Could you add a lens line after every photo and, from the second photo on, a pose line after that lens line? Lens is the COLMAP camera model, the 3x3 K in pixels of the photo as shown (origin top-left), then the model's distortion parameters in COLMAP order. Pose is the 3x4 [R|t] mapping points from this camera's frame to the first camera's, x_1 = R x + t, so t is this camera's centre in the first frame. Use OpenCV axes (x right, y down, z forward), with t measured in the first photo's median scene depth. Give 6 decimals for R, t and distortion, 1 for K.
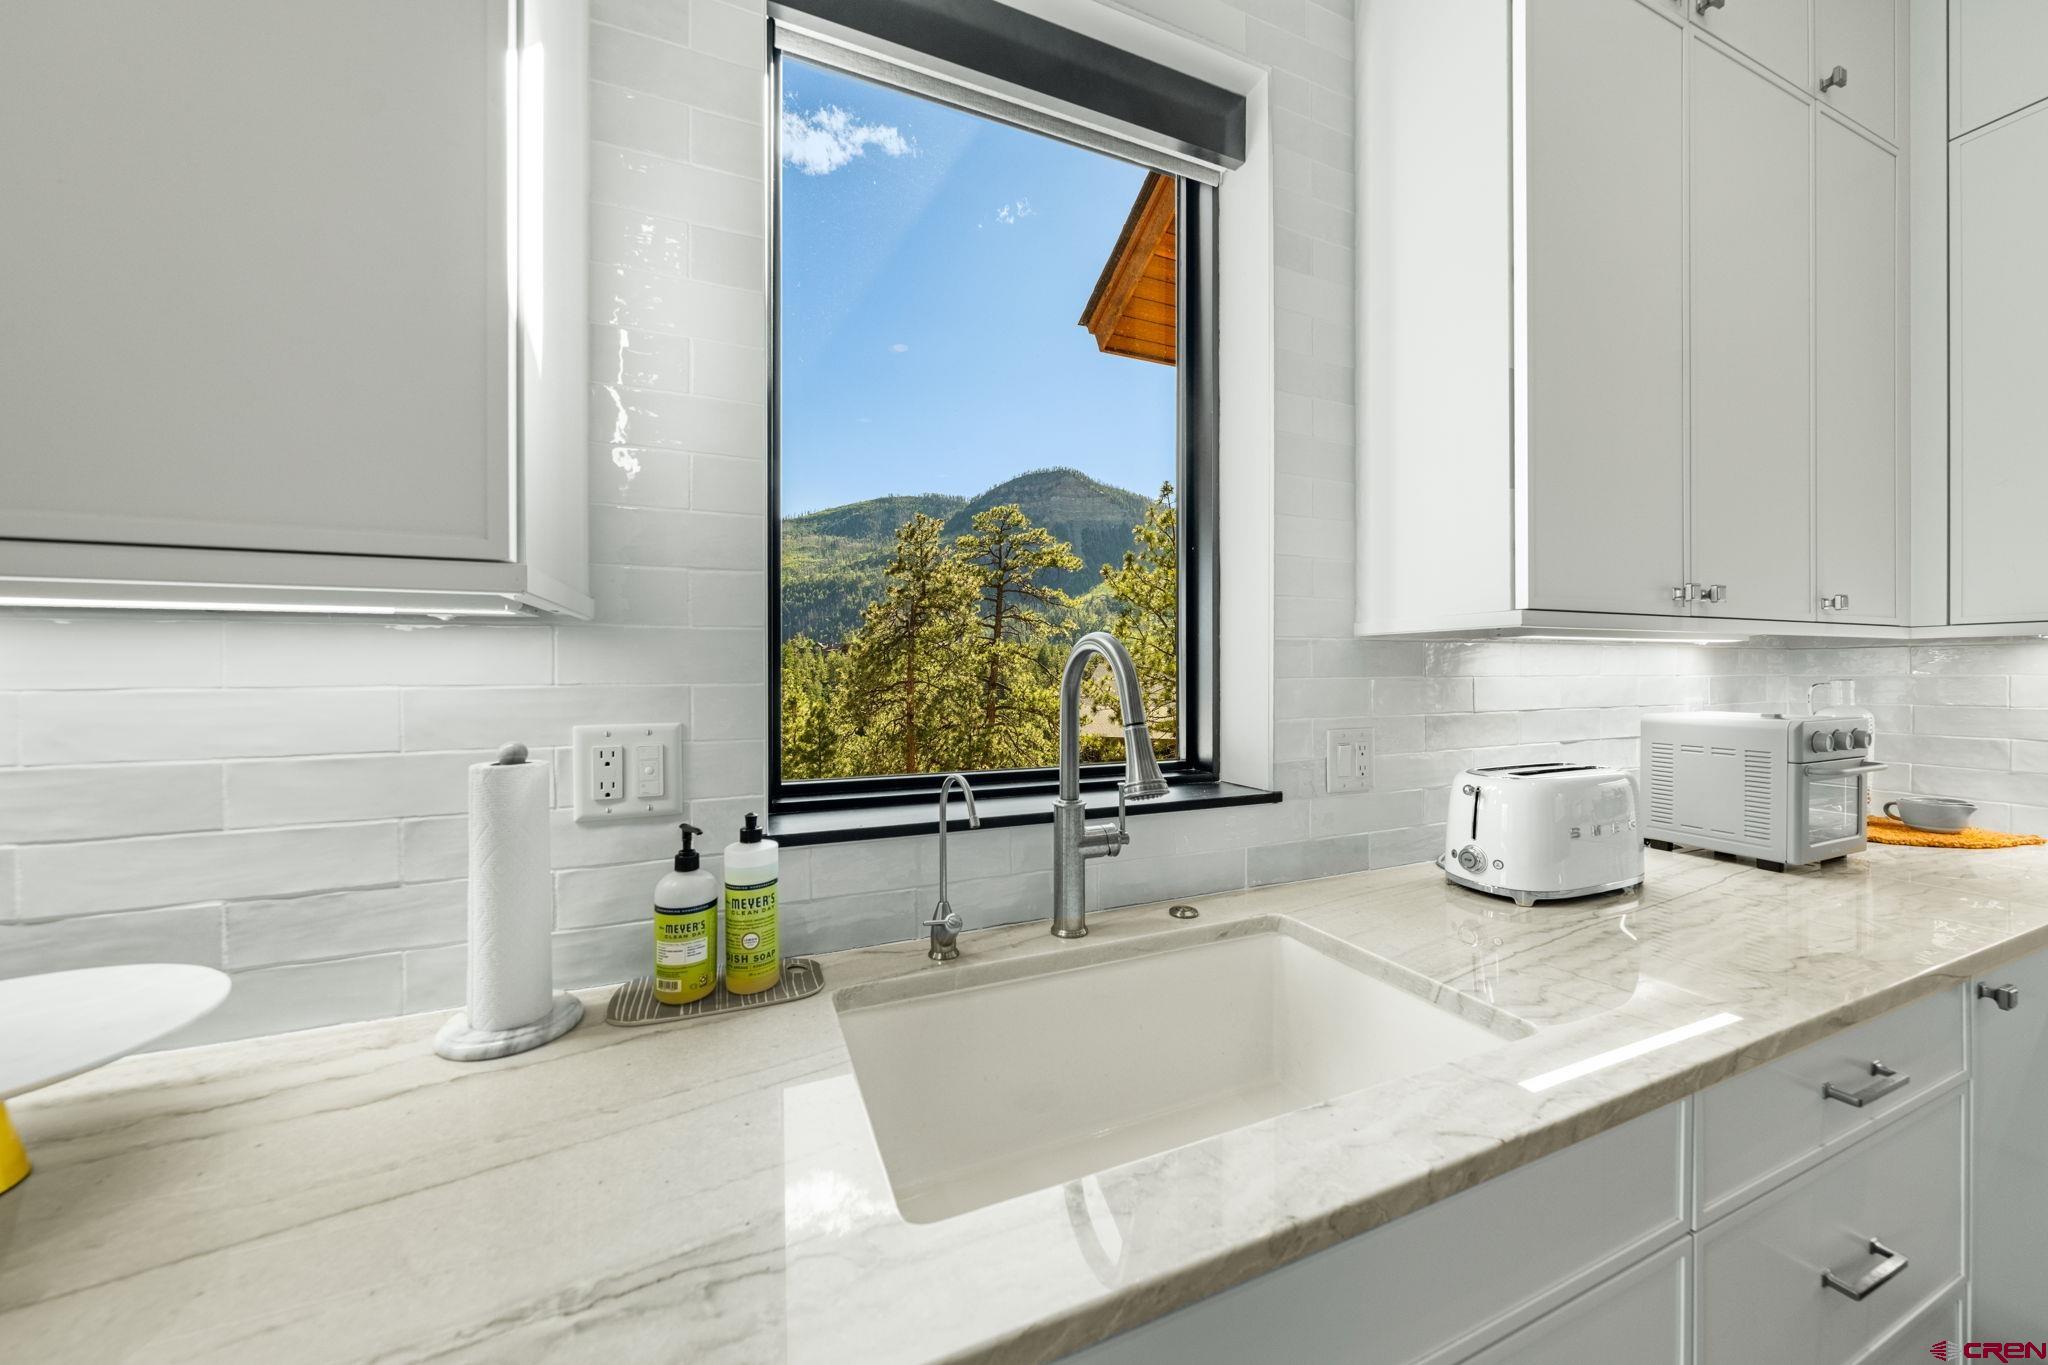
lens RADIAL K [[704.0, 0, 1034.7], [0, 704.0, 682.8], [0, 0, 1]] dist [-0.002254, -0.000117]
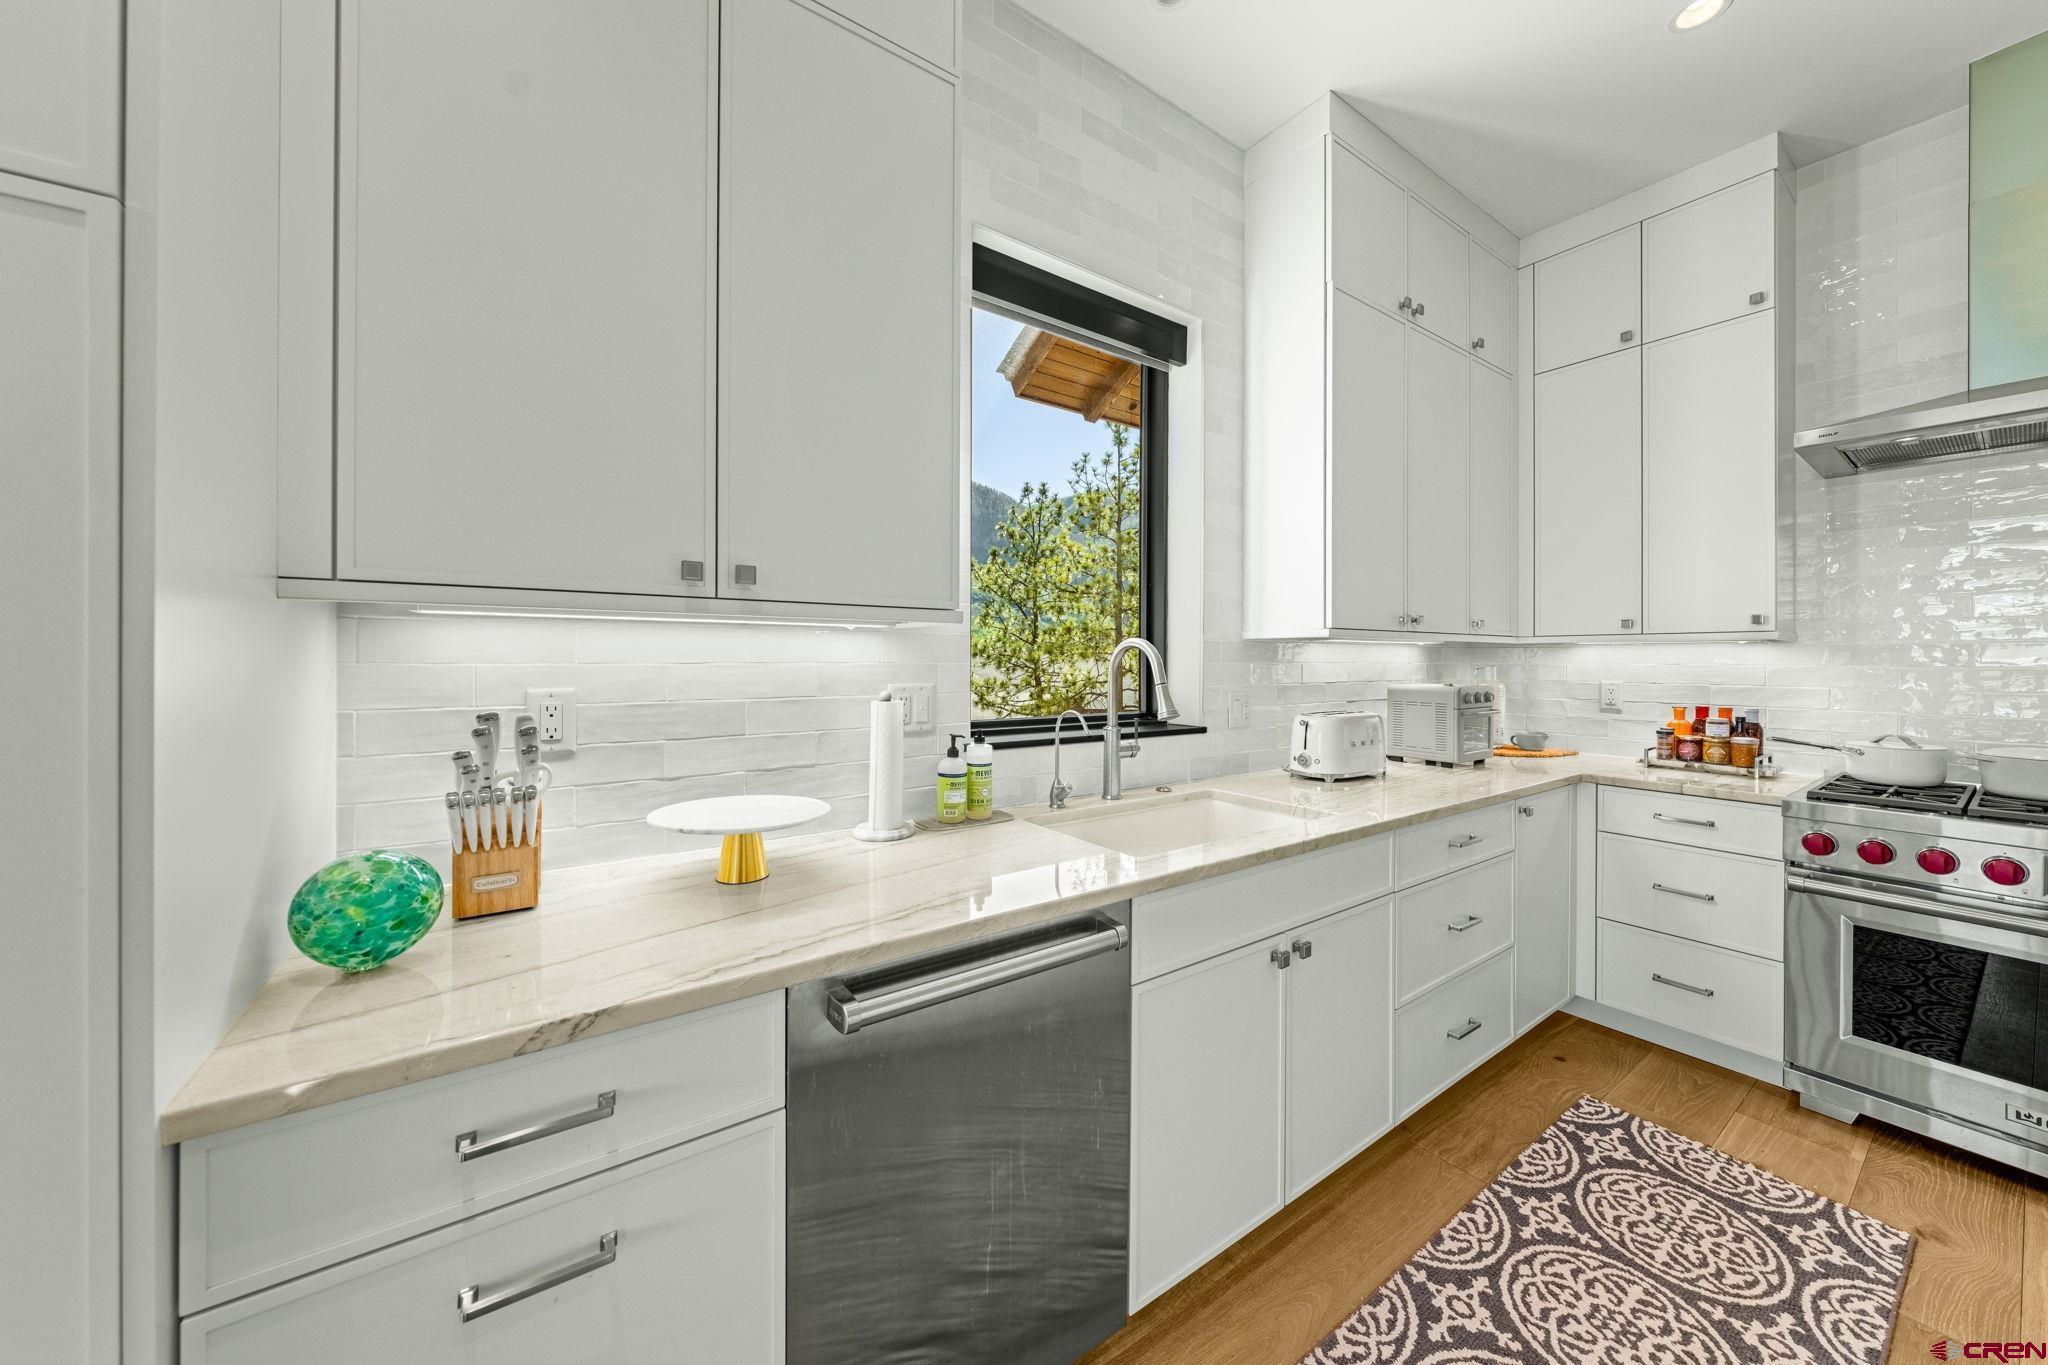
lens RADIAL K [[704.0, 0, 1016.5], [0, 704.0, 665.8], [0, 0, 1]] dist [-0.002254, -0.000117]
pose [[0.980400, 0.005092, 0.196953, -0.453470], [-0.003990, 0.999974, -0.005994, 0.012897], [-0.196978, 0.005091, 0.980395, -0.623286]]
